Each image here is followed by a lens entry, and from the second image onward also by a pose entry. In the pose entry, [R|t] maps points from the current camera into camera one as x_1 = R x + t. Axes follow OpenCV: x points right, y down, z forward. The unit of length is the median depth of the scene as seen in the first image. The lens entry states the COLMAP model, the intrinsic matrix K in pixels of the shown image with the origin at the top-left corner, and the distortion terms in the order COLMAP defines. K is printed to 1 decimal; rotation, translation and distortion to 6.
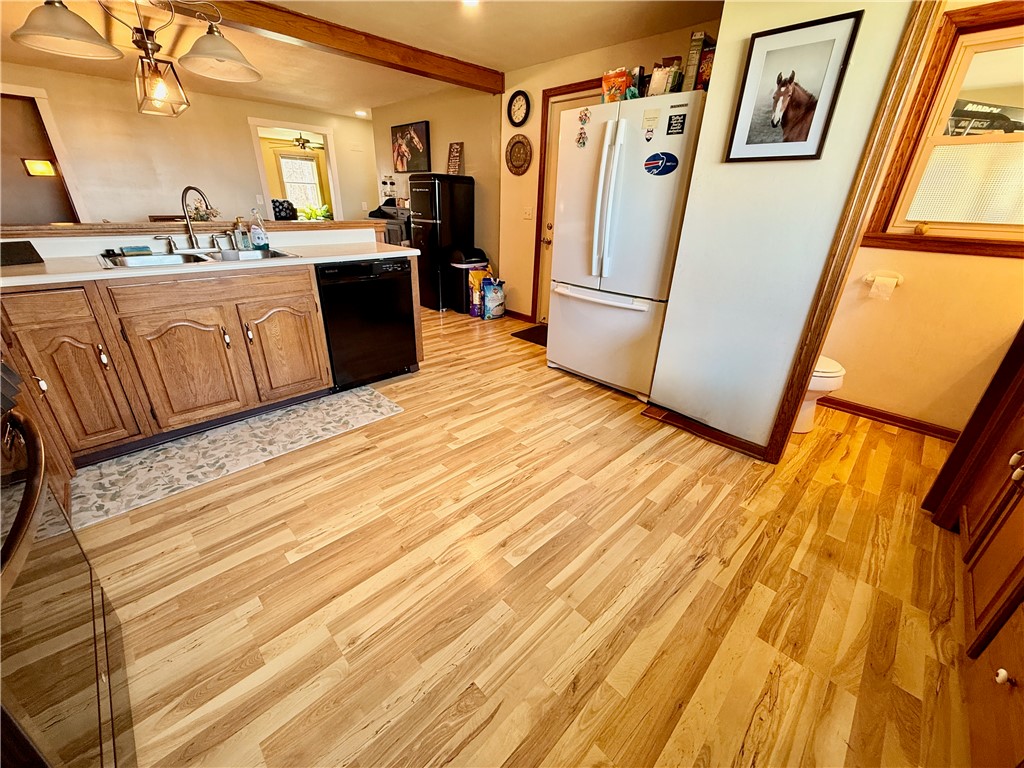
lens RADIAL K [[407.8, 0, 508.8], [0, 407.8, 384.7], [0, 0, 1]] dist [-0.001072, -0.000044]
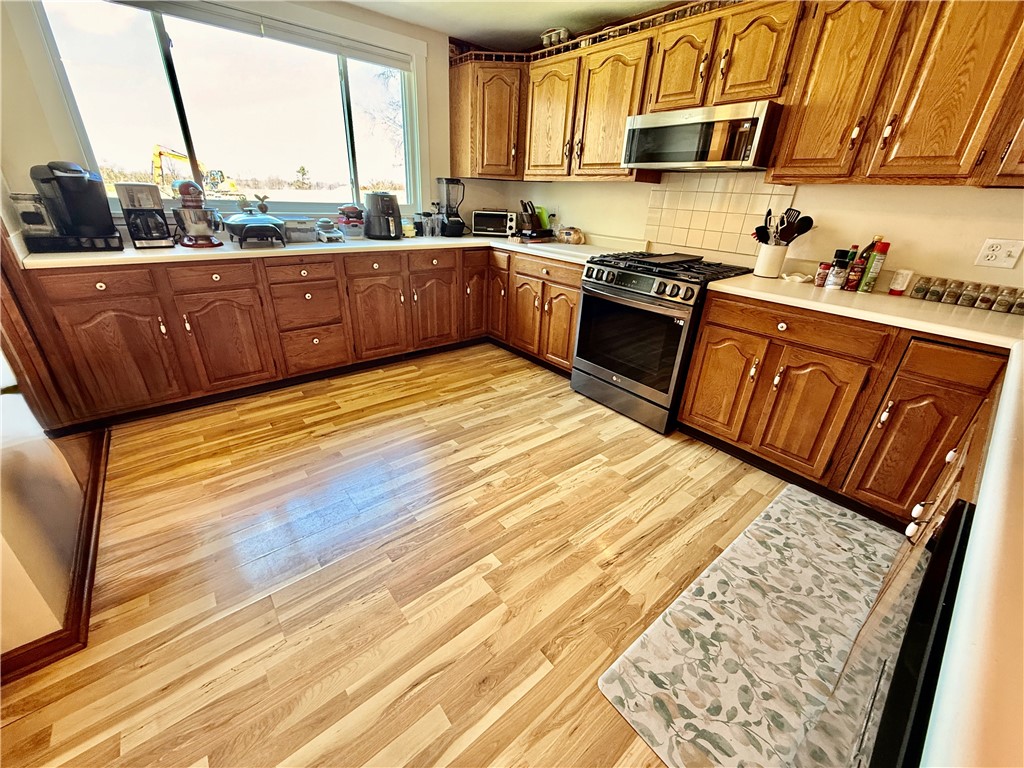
lens RADIAL K [[407.8, 0, 508.8], [0, 407.8, 384.7], [0, 0, 1]] dist [-0.001072, -0.000044]
pose [[-0.993195, -0.104580, 0.051249, -0.190160], [-0.029111, 0.649012, 0.760221, -0.646568], [-0.112765, 0.753556, -0.647640, 1.370373]]
